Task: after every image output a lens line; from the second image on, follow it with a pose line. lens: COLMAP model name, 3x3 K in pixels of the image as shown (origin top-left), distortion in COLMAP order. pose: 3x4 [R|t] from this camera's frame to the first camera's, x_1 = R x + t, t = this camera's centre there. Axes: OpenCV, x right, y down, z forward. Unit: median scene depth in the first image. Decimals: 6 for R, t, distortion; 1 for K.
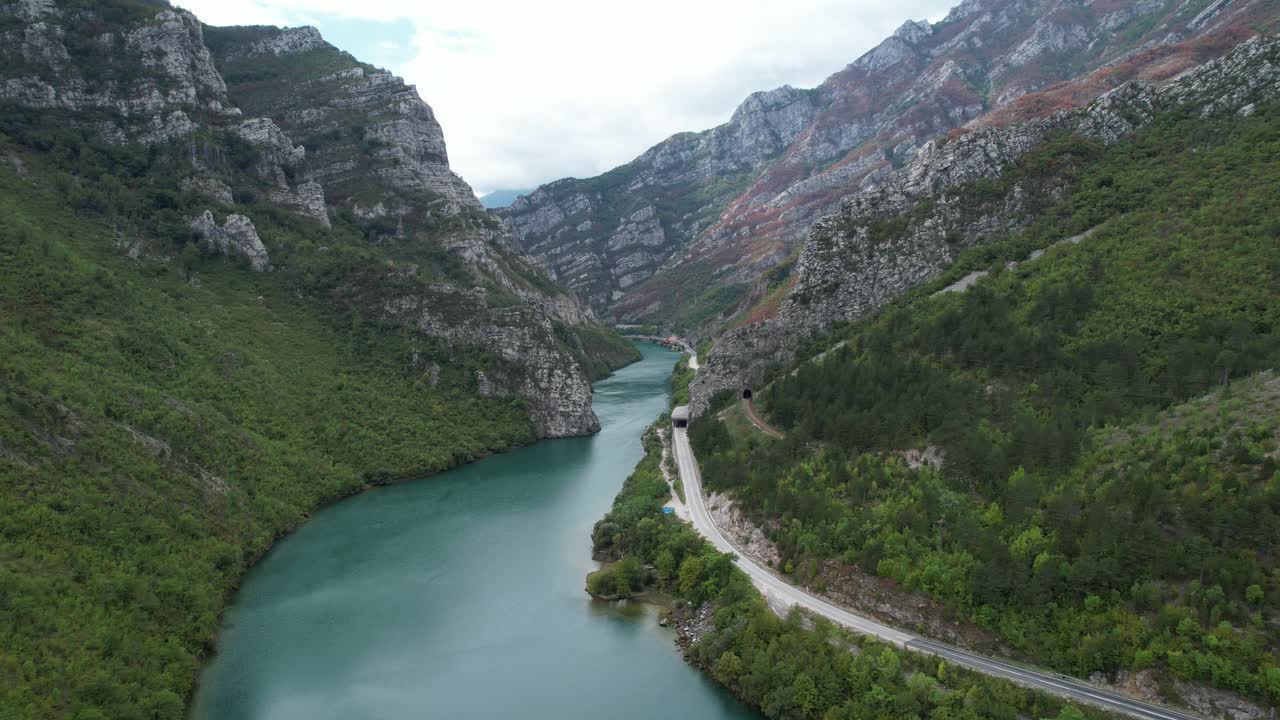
lens RADIAL K [[798.9, 0, 648.2], [0, 798.9, 356.0], [0, 0, 1]] dist [-0.031913, -0.011746]
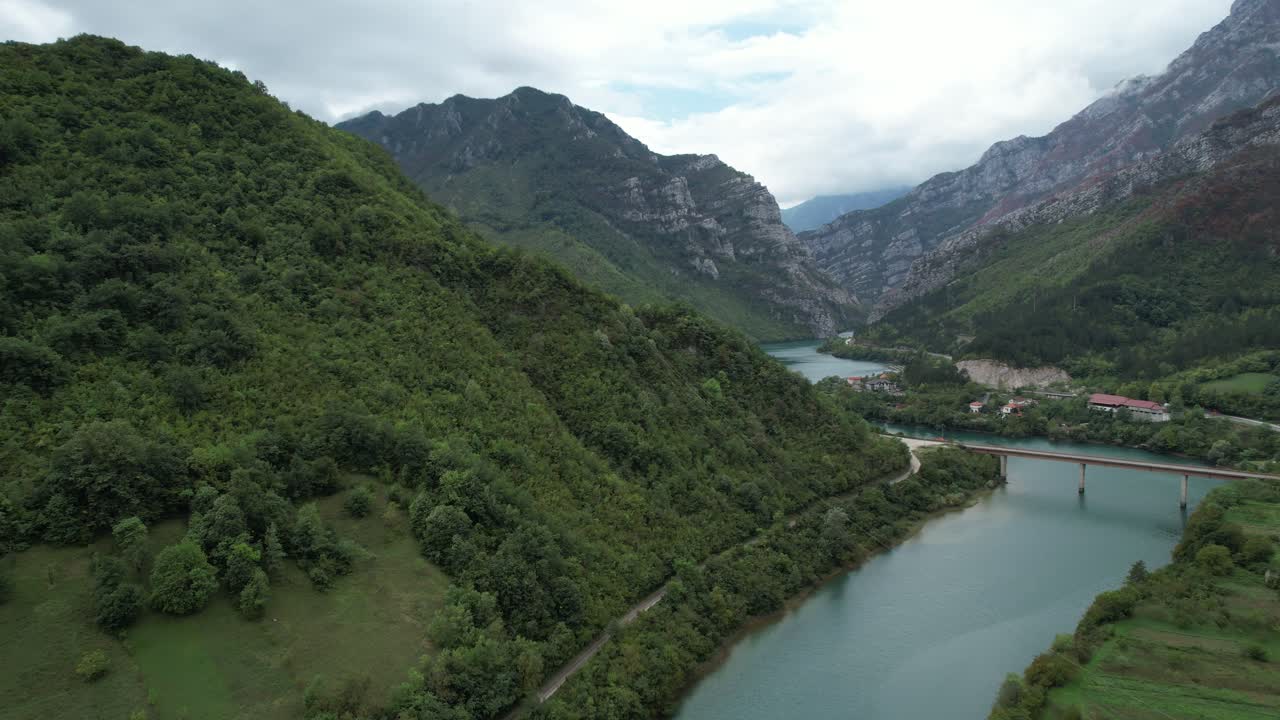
lens RADIAL K [[798.9, 0, 646.7], [0, 798.9, 358.3], [0, 0, 1]] dist [-0.031913, -0.011746]
pose [[0.923187, 0.026009, -0.383469, 0.209191], [-0.023390, 0.999660, 0.011492, 0.081166], [0.383638, -0.001640, 0.923482, -0.963717]]
